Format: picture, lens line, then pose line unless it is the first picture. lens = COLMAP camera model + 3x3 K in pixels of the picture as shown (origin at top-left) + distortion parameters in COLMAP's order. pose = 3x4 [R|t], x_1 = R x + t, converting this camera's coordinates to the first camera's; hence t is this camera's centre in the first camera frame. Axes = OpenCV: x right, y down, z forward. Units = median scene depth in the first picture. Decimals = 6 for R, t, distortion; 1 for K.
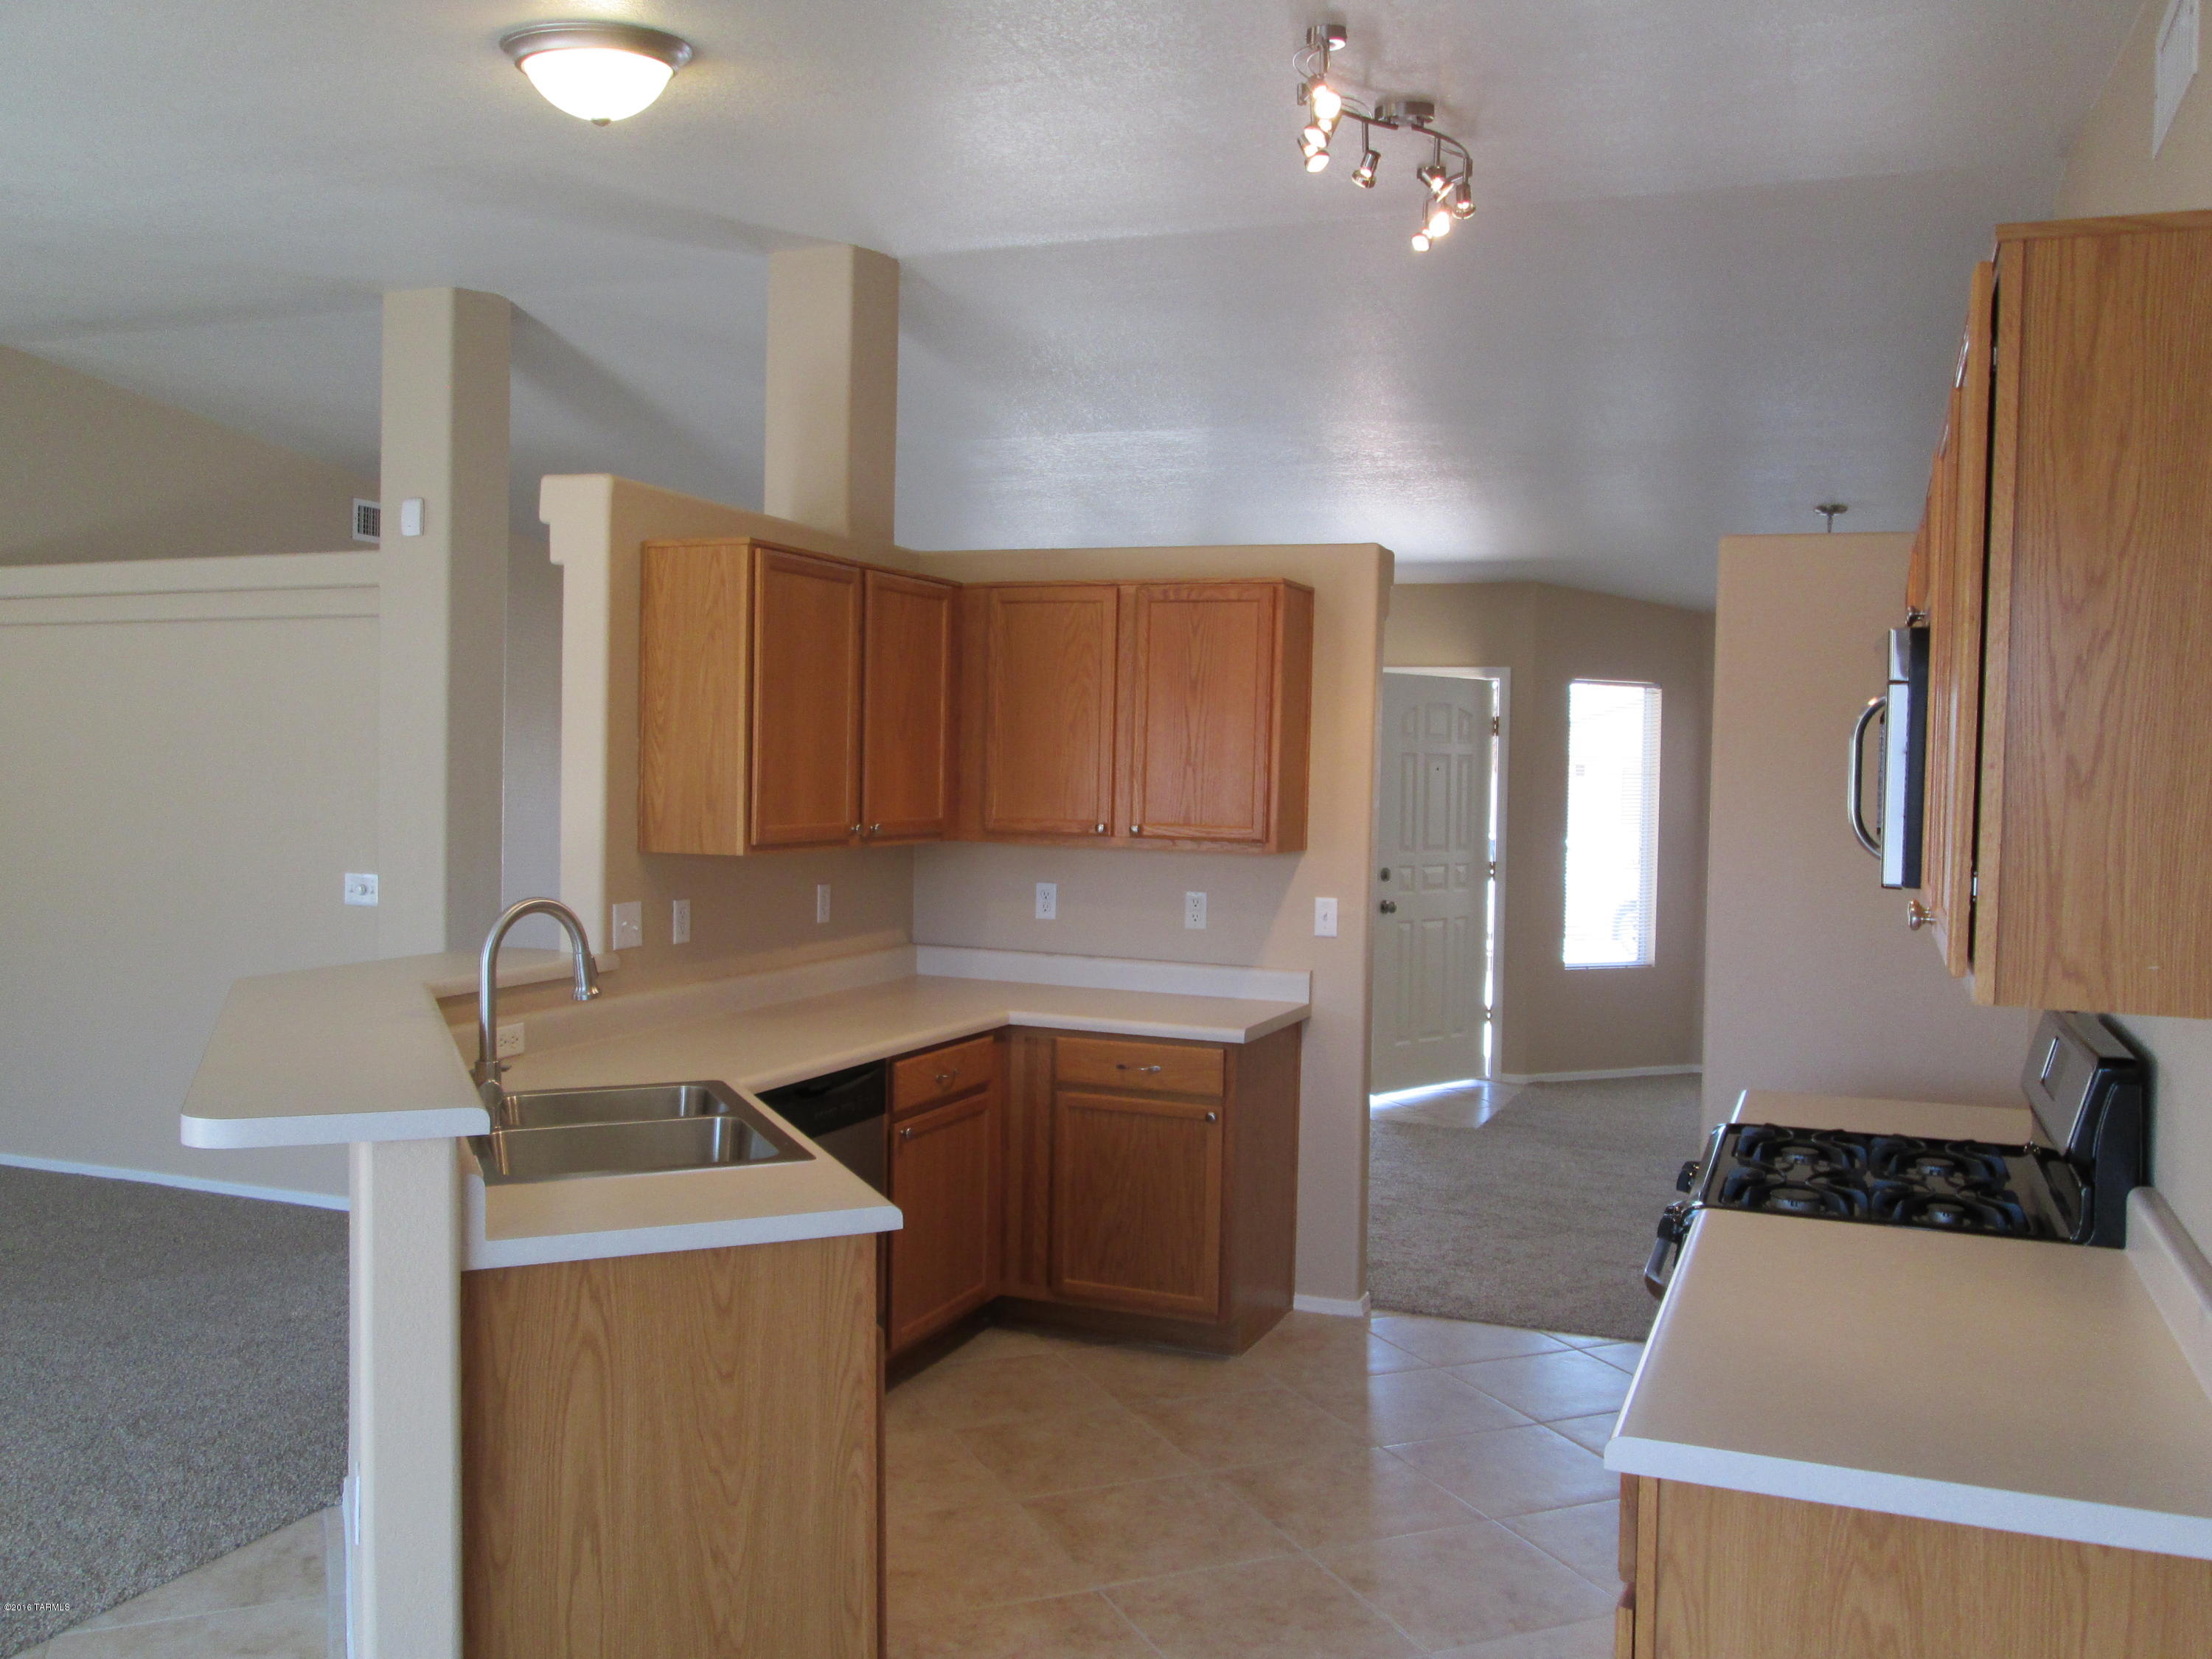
lens RADIAL K [[1885.4, 0, 1106.0], [0, 1885.4, 829.5], [0, 0, 1]] dist [-0.011981, -0.009025]
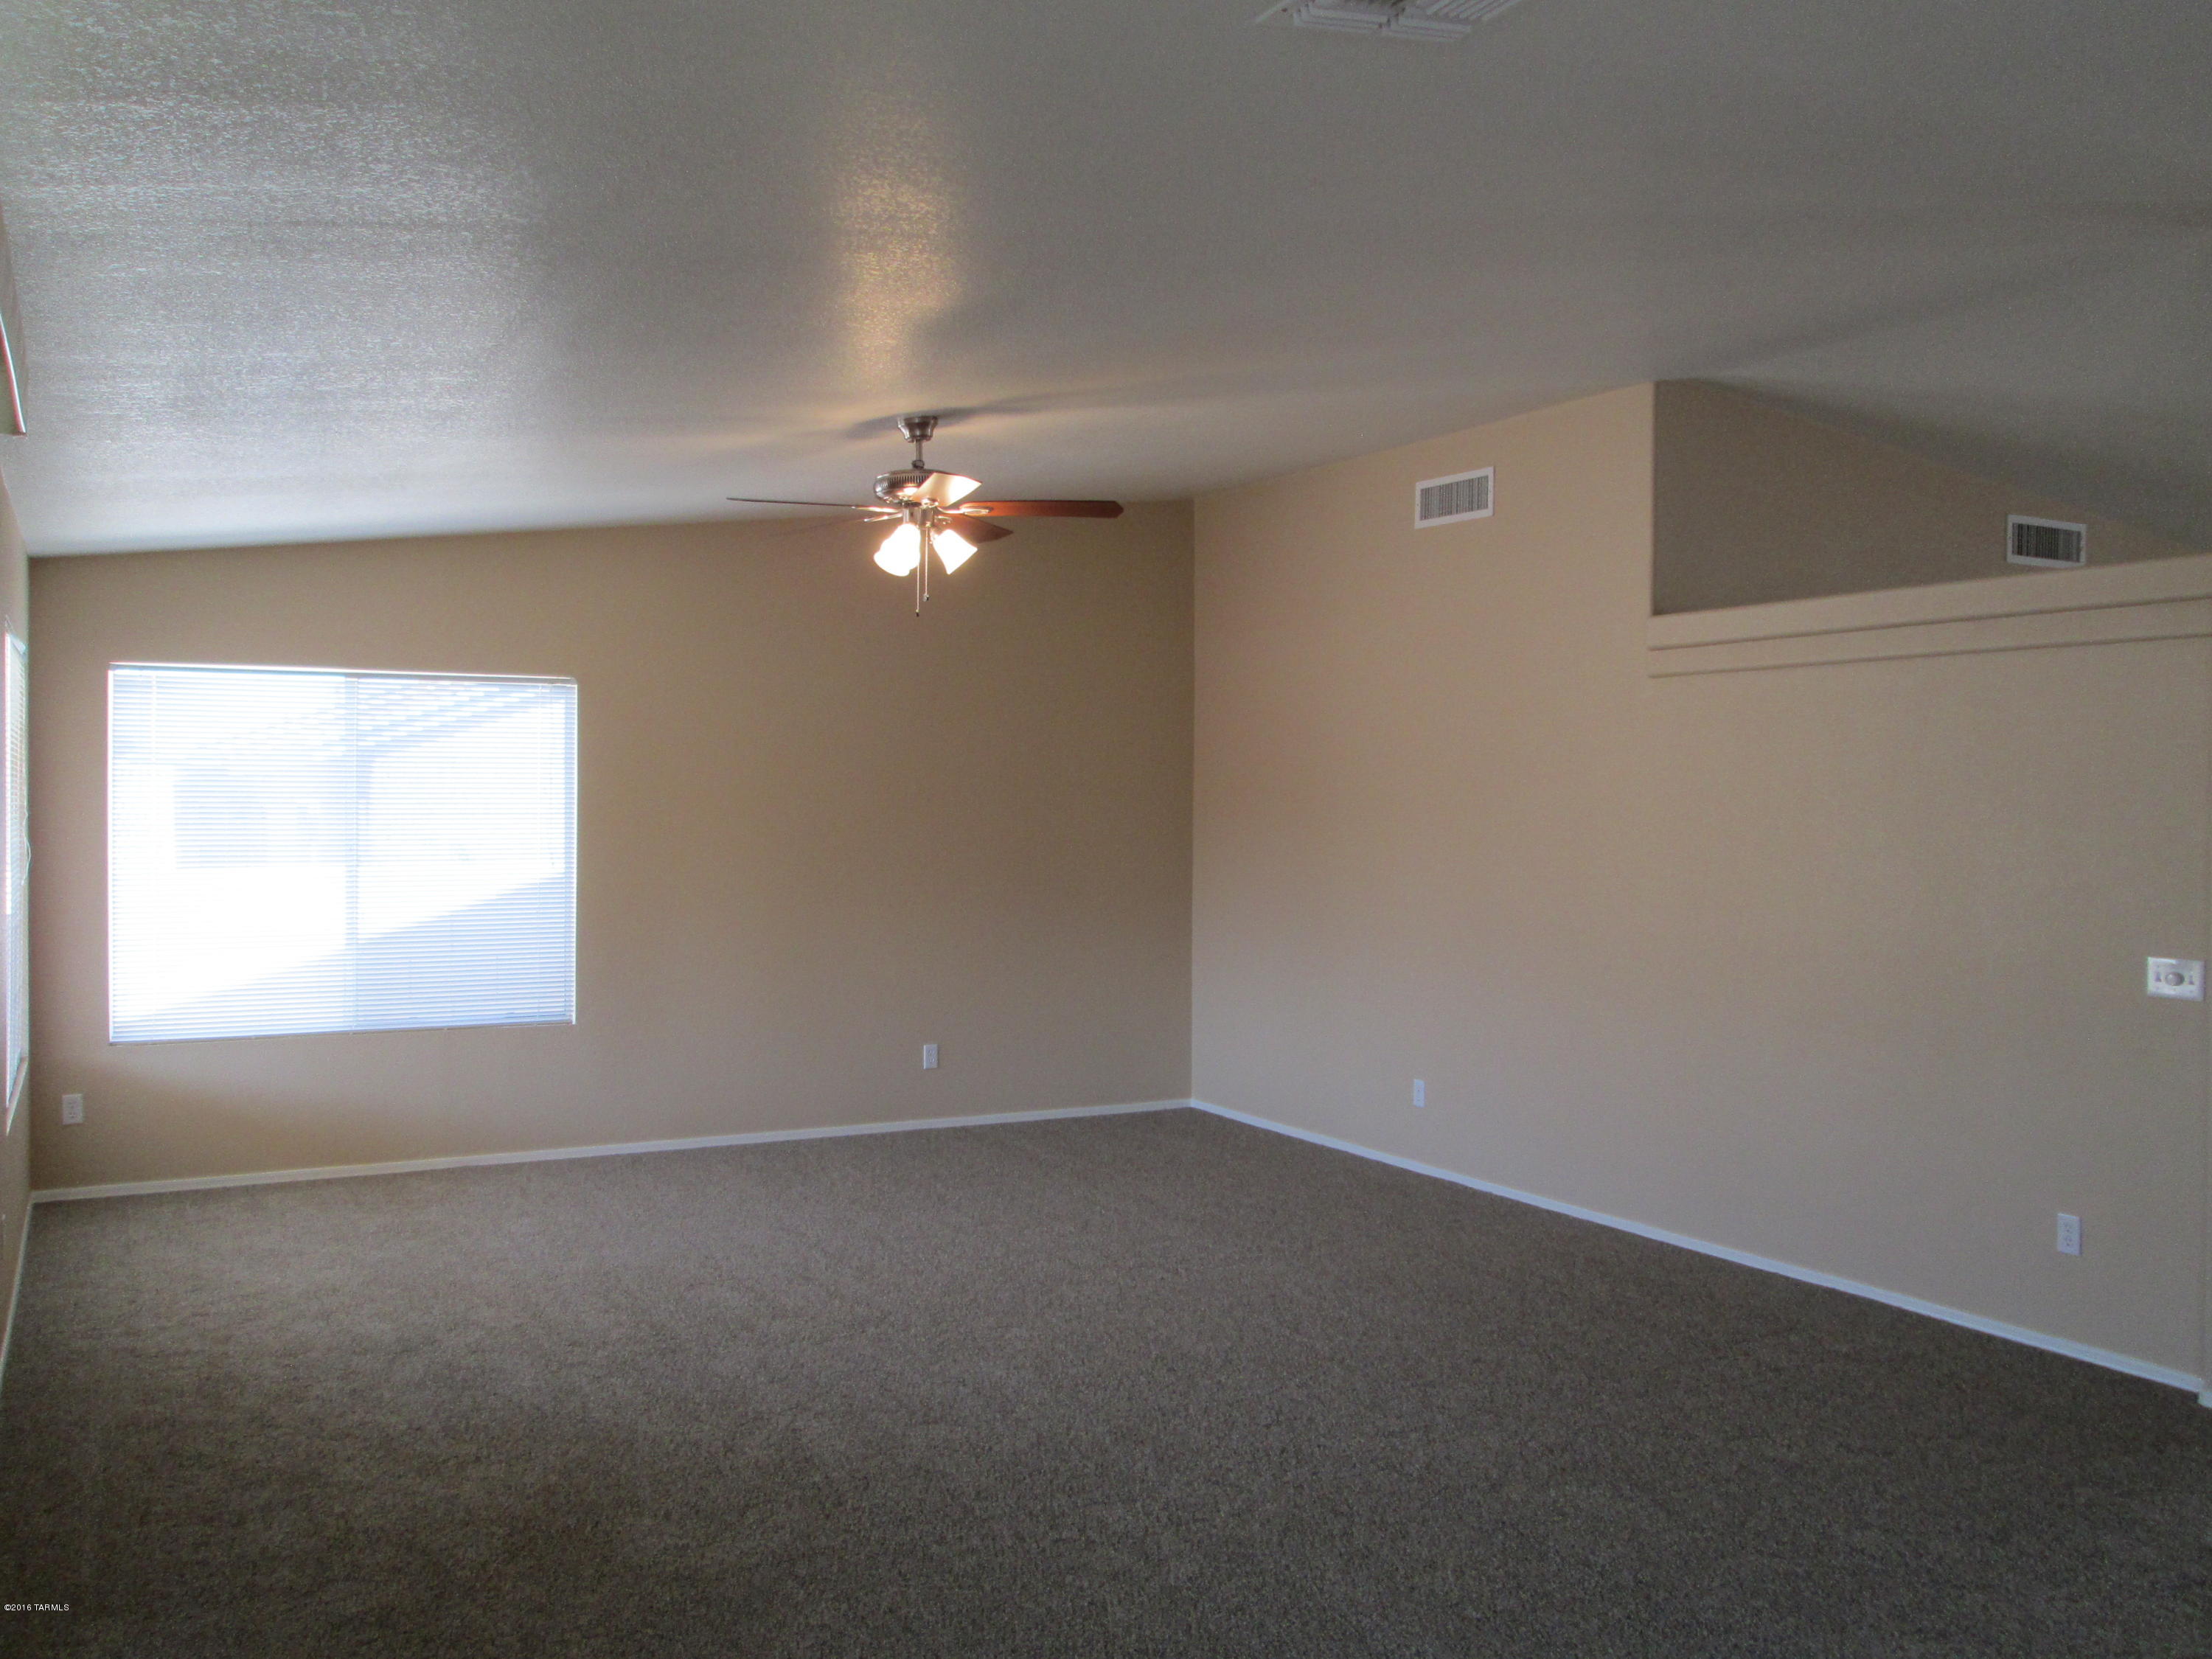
lens RADIAL K [[1885.4, 0, 1106.0], [0, 1885.4, 829.5], [0, 0, 1]] dist [-0.011981, -0.009025]
pose [[0.767695, 0.001060, -0.640815, -0.232028], [-0.019179, 0.999589, -0.021322, -0.005208], [0.640529, 0.028659, 0.767399, 0.095819]]
